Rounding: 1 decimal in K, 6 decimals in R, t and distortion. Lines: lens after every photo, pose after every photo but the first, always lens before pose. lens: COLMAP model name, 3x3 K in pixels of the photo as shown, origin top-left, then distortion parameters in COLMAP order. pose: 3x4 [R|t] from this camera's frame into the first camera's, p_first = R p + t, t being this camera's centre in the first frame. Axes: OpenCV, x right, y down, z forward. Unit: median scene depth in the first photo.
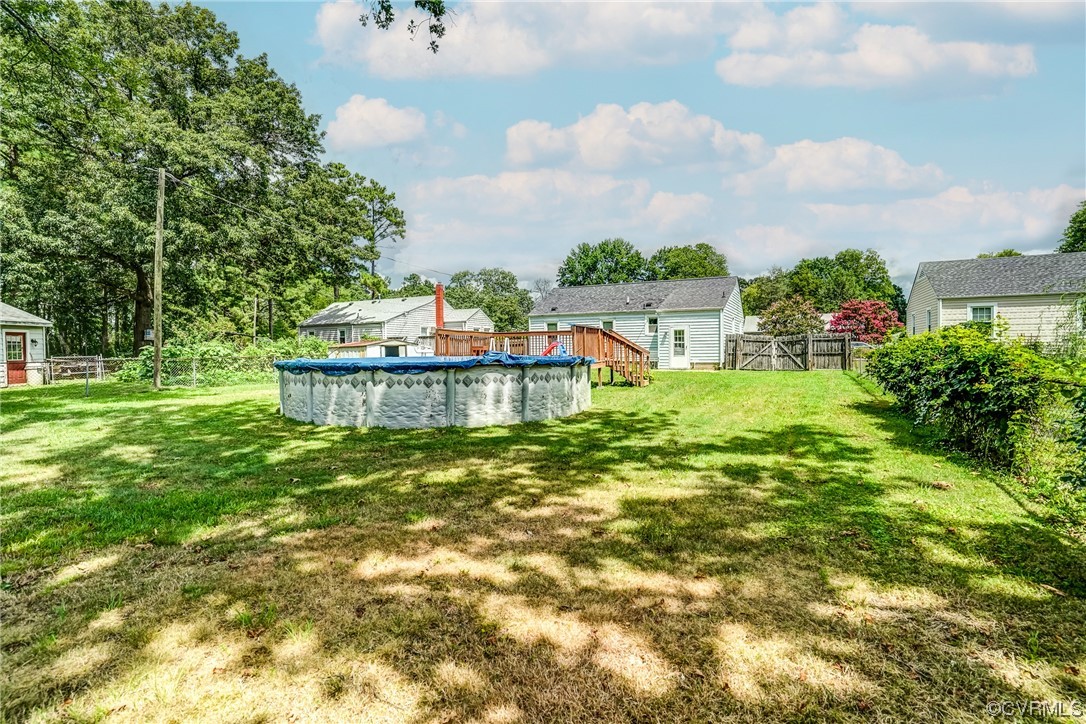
lens RADIAL K [[491.4, 0, 542.0], [0, 491.4, 347.8], [0, 0, 1]] dist [-0.046314, 0.022601]
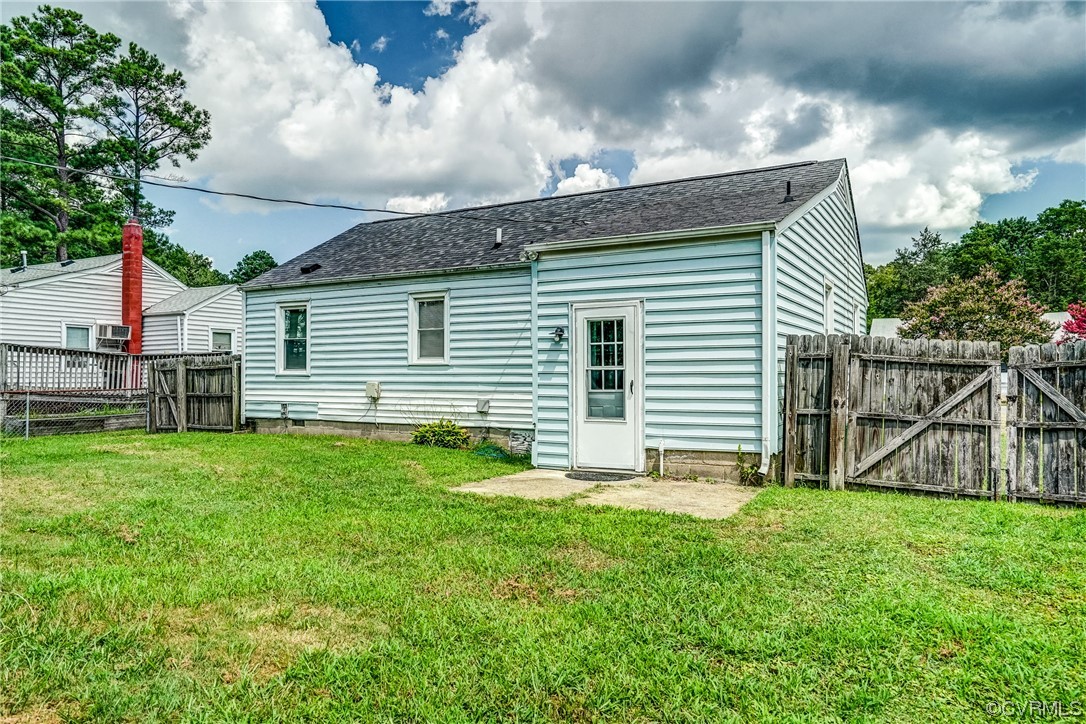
lens RADIAL K [[738.0, 0, 543.0], [0, 738.0, 362.0], [0, 0, 1]] dist [0.029908, 0.000527]
pose [[0.999722, 0.005723, -0.022854, 0.255305], [-0.006115, 0.999835, -0.017107, -0.007380], [0.022752, 0.017242, 0.999592, 0.610713]]
